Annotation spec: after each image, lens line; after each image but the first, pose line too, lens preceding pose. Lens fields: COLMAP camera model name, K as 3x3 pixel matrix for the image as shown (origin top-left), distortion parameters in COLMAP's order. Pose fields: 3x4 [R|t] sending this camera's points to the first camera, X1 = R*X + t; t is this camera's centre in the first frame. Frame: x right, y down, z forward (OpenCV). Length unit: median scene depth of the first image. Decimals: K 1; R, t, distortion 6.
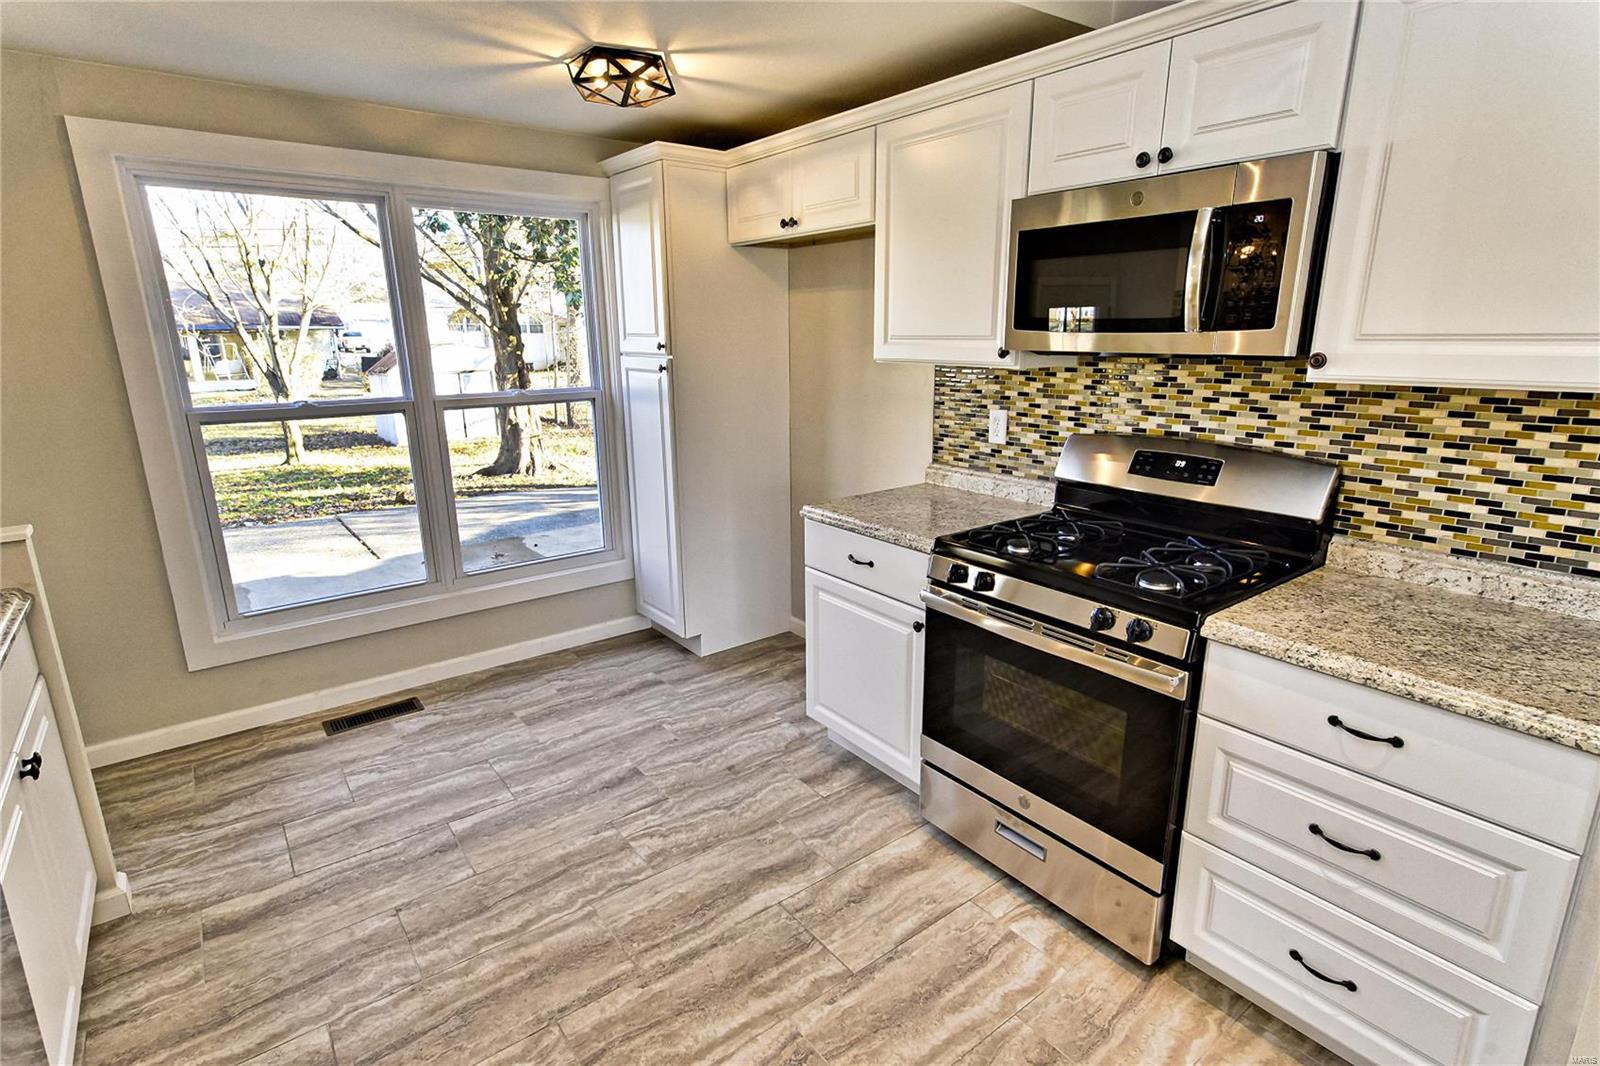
lens RADIAL K [[789.0, 0, 803.4], [0, 789.0, 536.7], [0, 0, 1]] dist [0.006488, 0.000743]
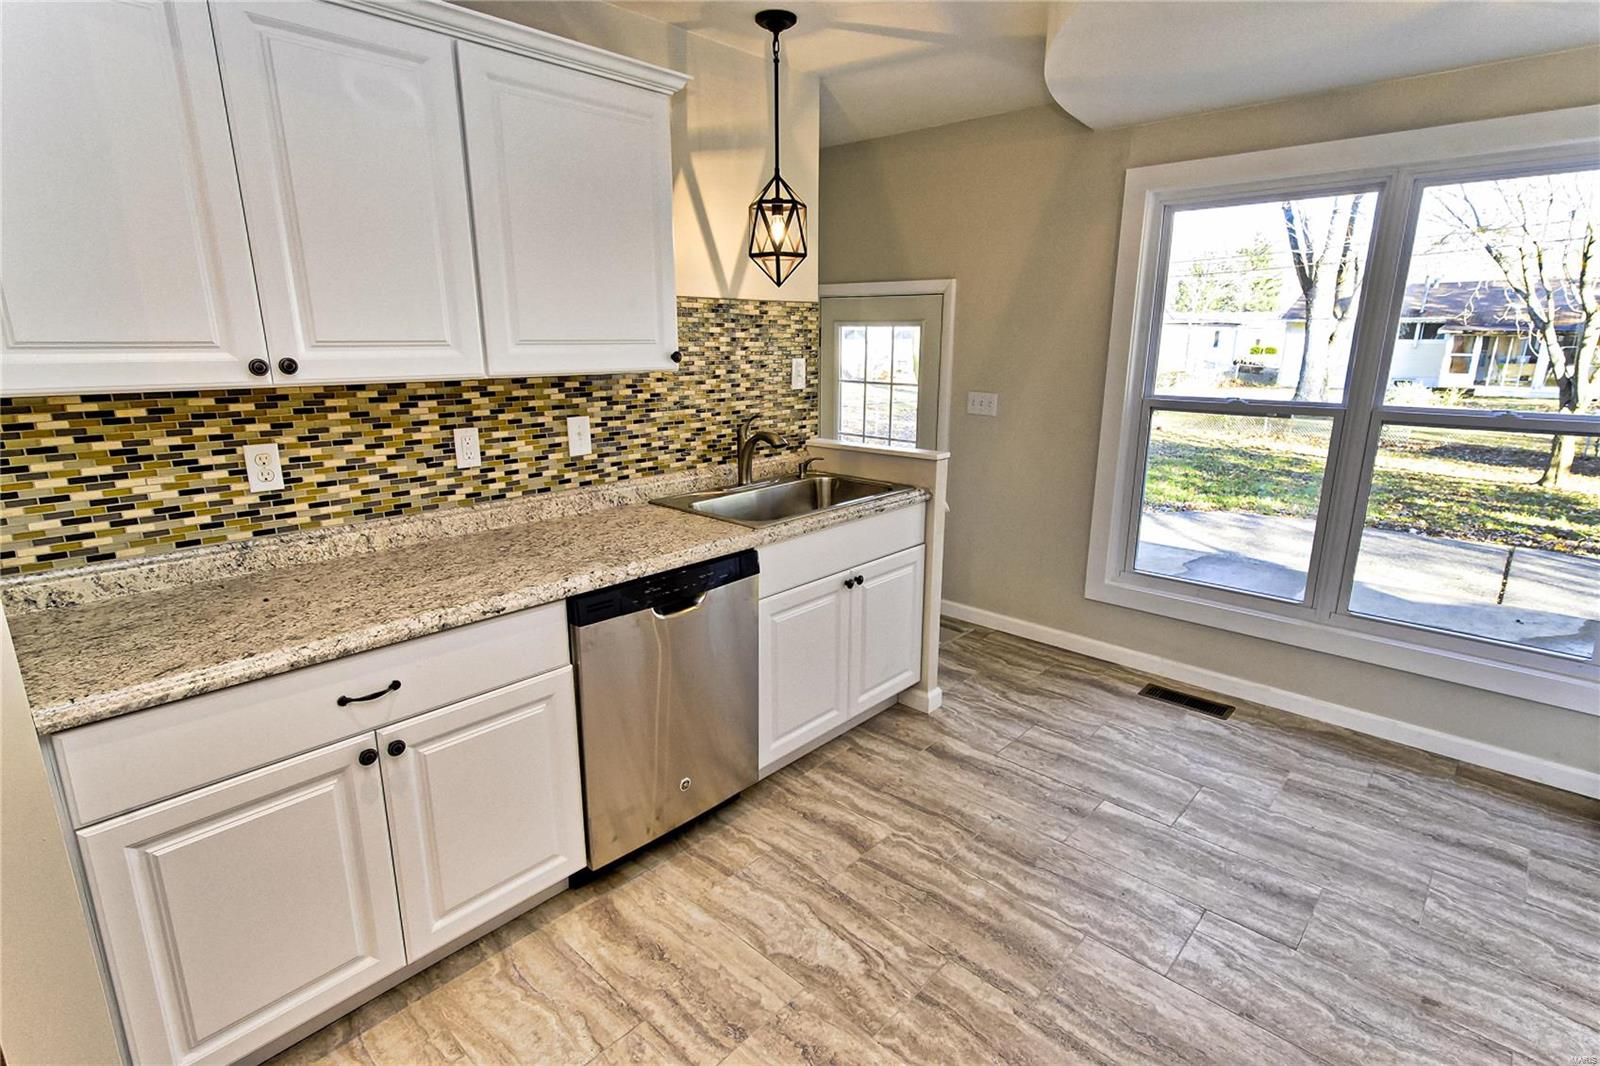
lens RADIAL K [[789.0, 0, 801.4], [0, 789.0, 528.1], [0, 0, 1]] dist [0.006488, 0.000743]
pose [[0.160468, 0.243885, -0.956436, 0.328203], [-0.254845, 0.946376, 0.198563, -0.068484], [0.953574, 0.211880, 0.214016, 0.262488]]
